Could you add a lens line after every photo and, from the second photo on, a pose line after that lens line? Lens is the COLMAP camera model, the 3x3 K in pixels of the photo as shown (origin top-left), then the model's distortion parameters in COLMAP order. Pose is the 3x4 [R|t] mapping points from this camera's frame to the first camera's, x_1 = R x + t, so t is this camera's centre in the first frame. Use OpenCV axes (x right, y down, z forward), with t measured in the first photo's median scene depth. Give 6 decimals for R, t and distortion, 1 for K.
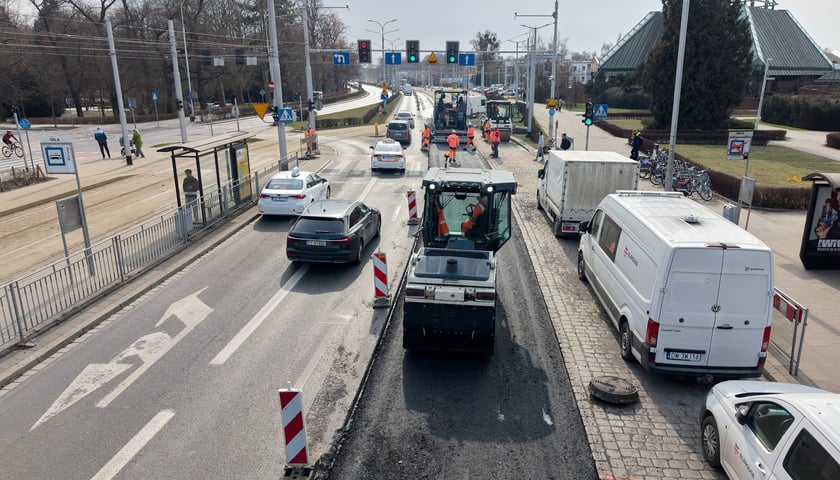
lens RADIAL K [[642.1, 0, 422.3], [0, 642.1, 285.7], [0, 0, 1]] dist [0.002834, -0.000590]
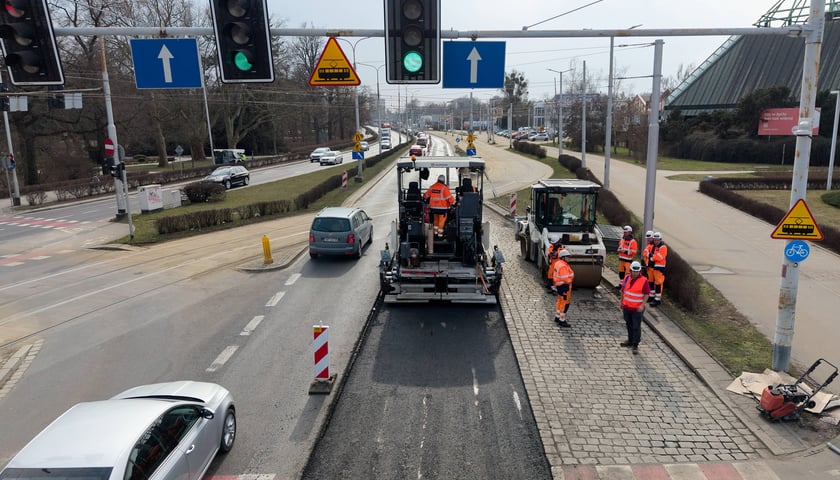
lens RADIAL K [[575.4, 0, 420.0], [0, 575.4, 240.0], [0, 0, 1]] dist [-0.004397, -0.001490]
pose [[0.998144, -0.007173, -0.060477, 0.040221], [0.000548, 0.994057, -0.108859, -0.167148], [0.060899, 0.108624, 0.992216, 0.506620]]
